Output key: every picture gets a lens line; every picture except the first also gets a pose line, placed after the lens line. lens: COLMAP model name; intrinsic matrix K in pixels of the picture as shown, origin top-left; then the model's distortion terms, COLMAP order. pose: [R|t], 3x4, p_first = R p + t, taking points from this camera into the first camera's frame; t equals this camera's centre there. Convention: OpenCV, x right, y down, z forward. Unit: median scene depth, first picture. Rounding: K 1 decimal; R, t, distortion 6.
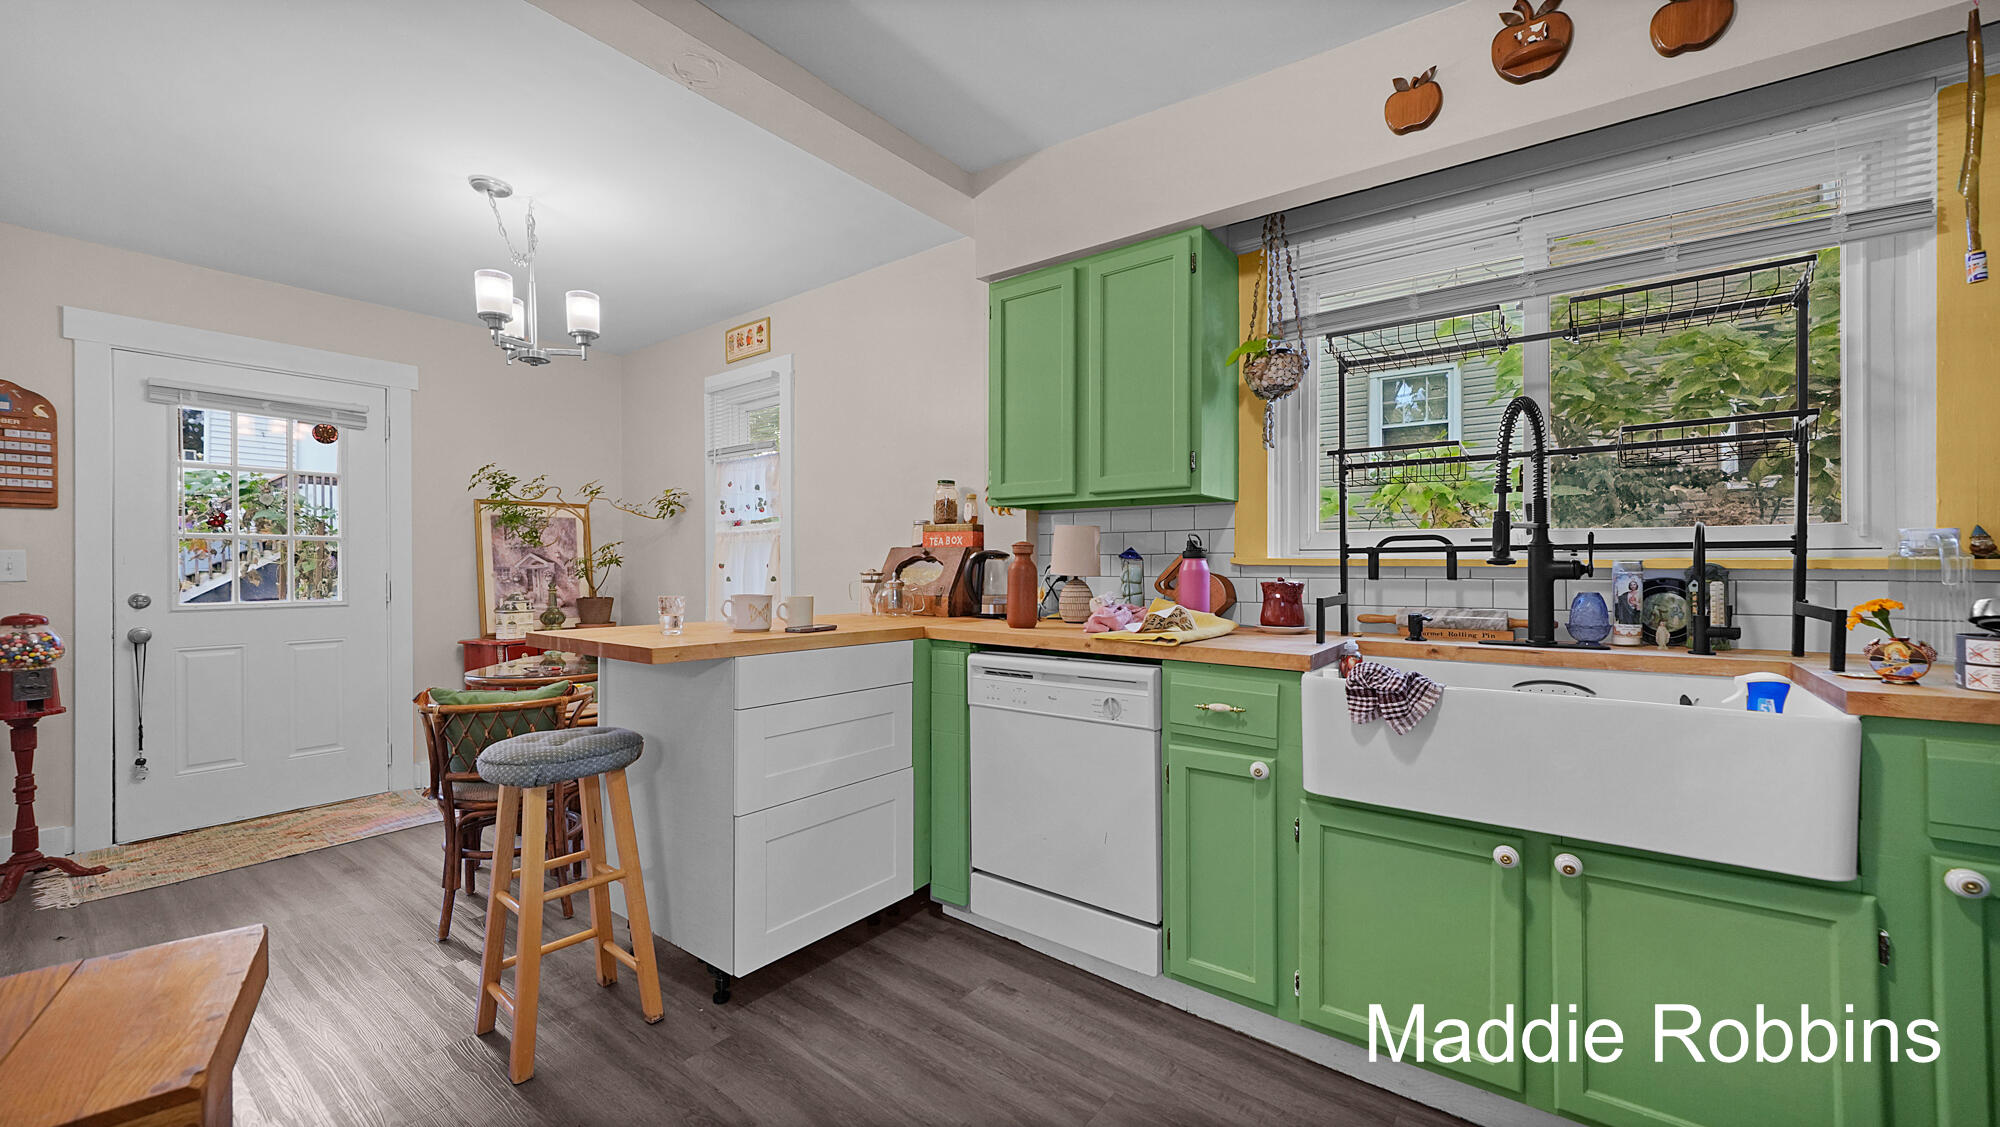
lens RADIAL K [[772.3, 0, 997.6], [0, 772.3, 558.2], [0, 0, 1]] dist [-0.009578, 0.004040]
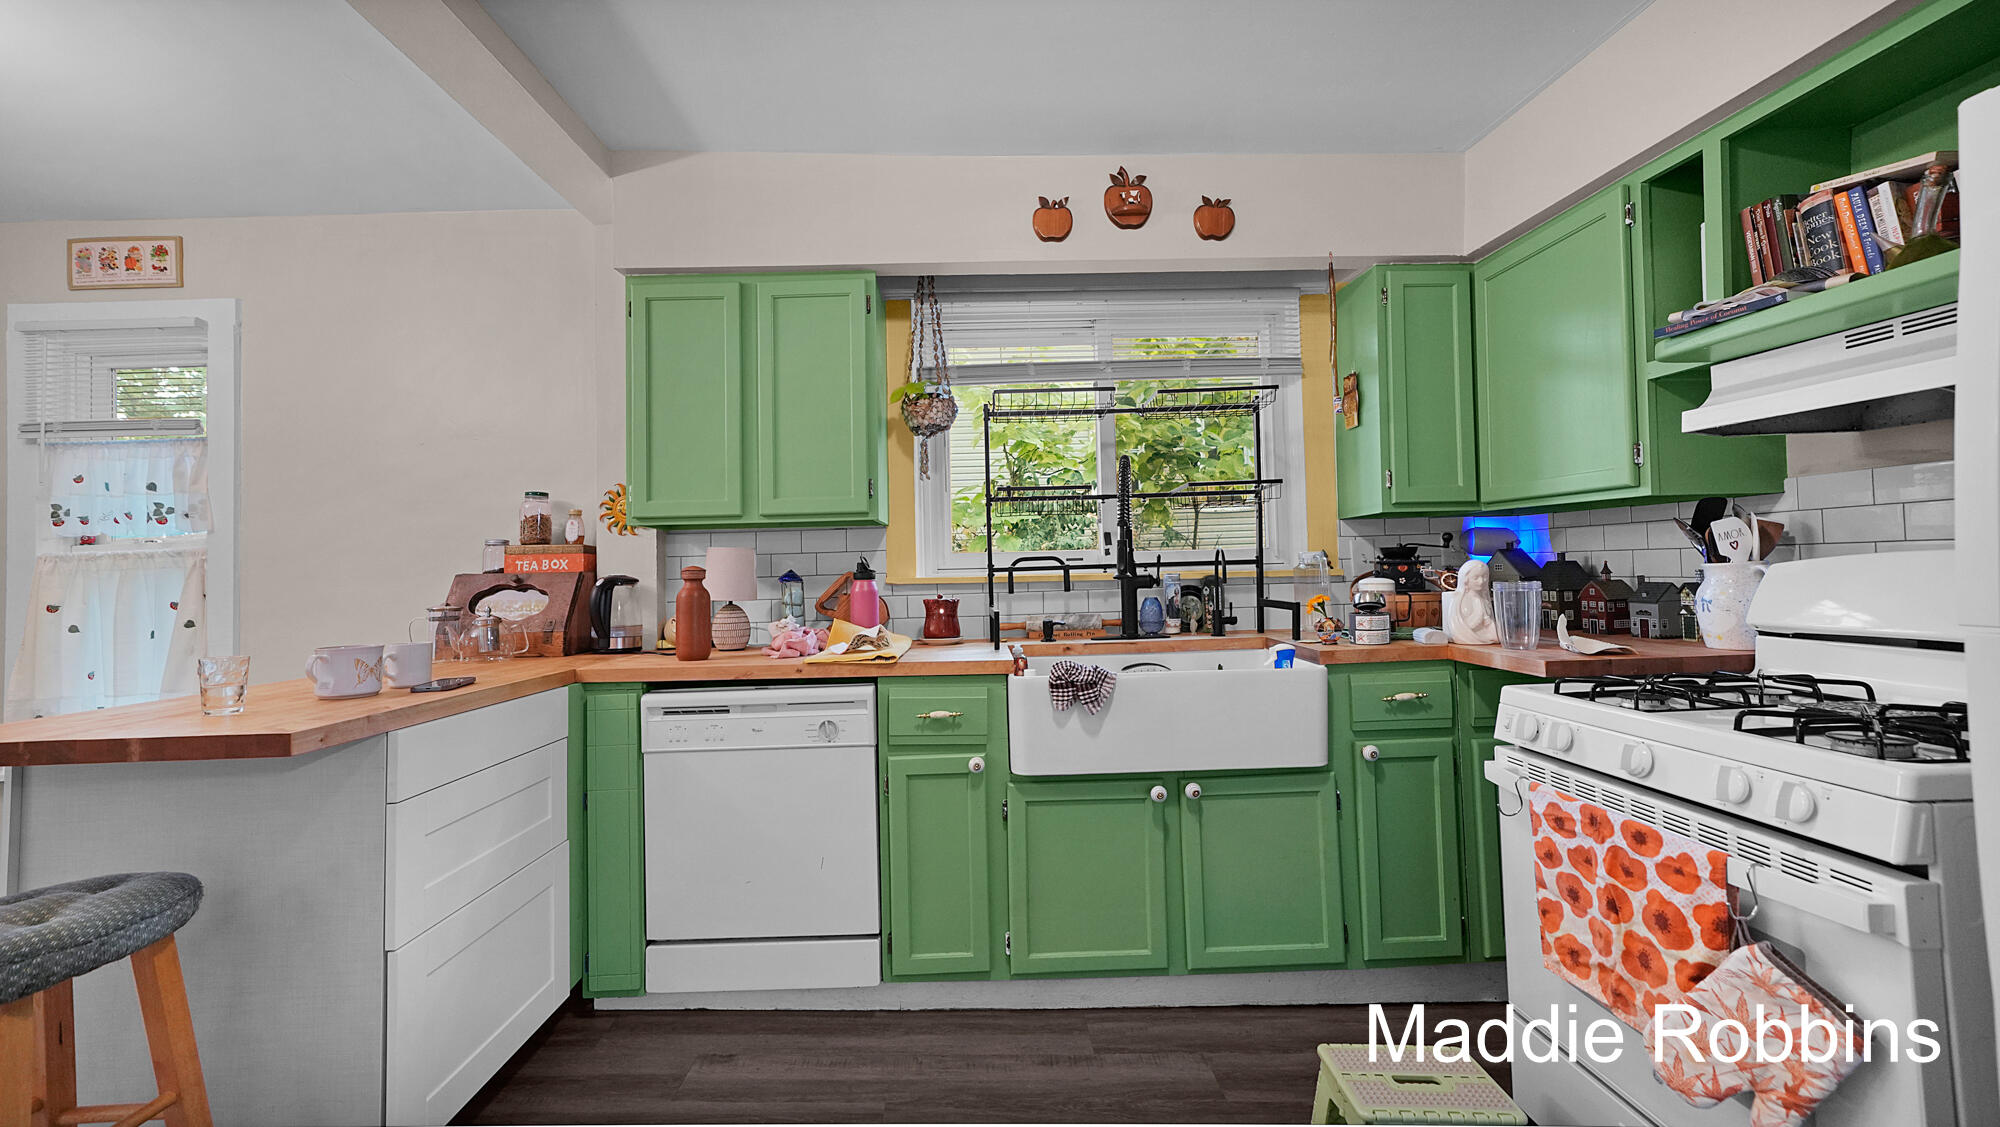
lens RADIAL K [[796.0, 0, 1001.9], [0, 796.0, 539.8], [0, 0, 1]] dist [0.001082, 0.000673]
pose [[0.787709, 0.004387, 0.616031, -0.262520], [0.020979, 0.999204, -0.033942, -0.012872], [-0.615690, 0.039660, 0.786990, 0.024166]]
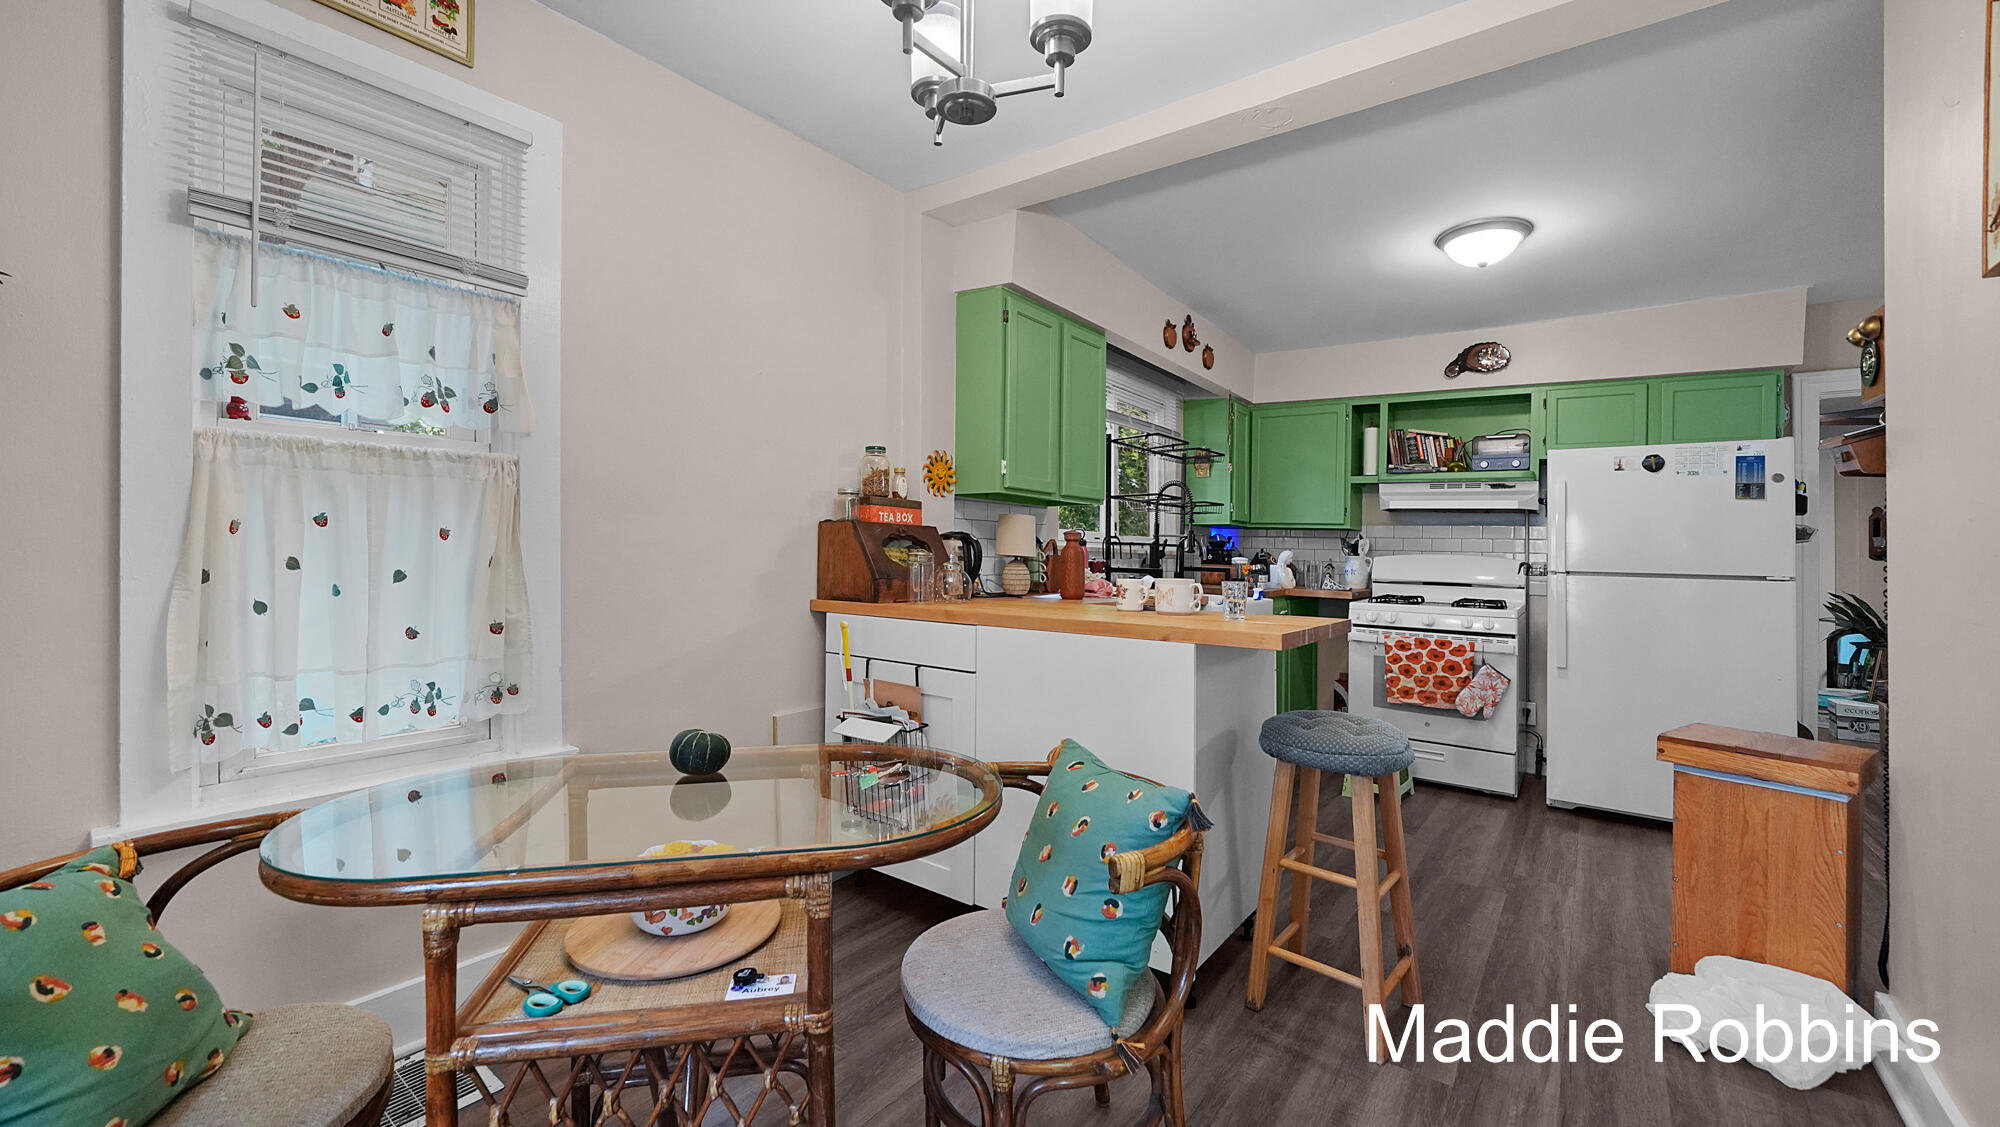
lens RADIAL K [[778.3, 0, 1005.2], [0, 778.3, 521.8], [0, 0, 1]] dist [-0.000418, 0.000009]
pose [[0.005471, 0.037039, 0.999299, -1.237512], [-0.034693, 0.998719, -0.036828, 0.014904], [-0.999383, -0.034467, 0.006749, 1.105323]]
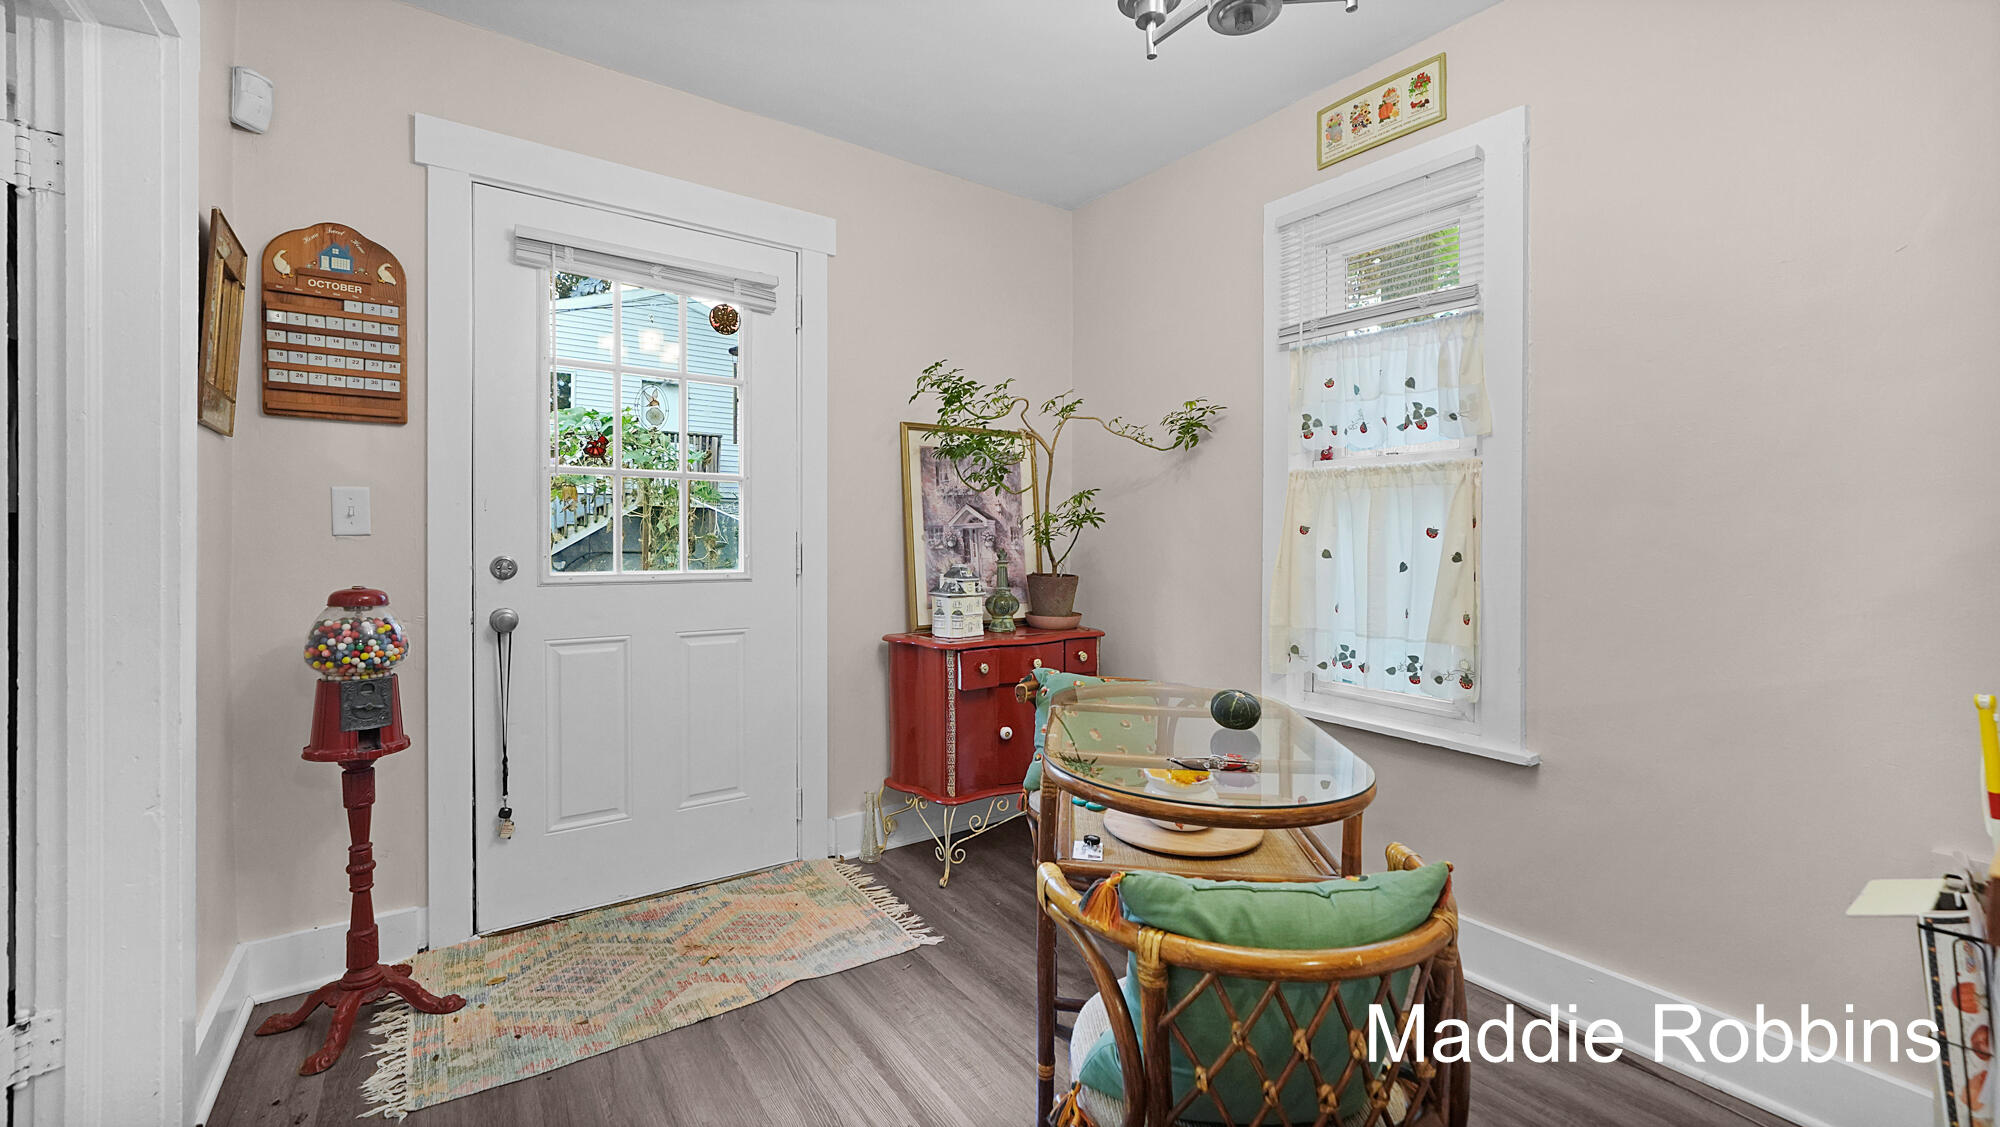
lens RADIAL K [[810.6, 0, 999.5], [0, 810.6, 541.9], [0, 0, 1]] dist [-0.007931, 0.000804]
pose [[0.951408, 0.023188, -0.307060, -0.673965], [-0.015830, 0.999525, 0.026434, 0.011573], [0.307527, -0.020289, 0.951323, 0.634624]]
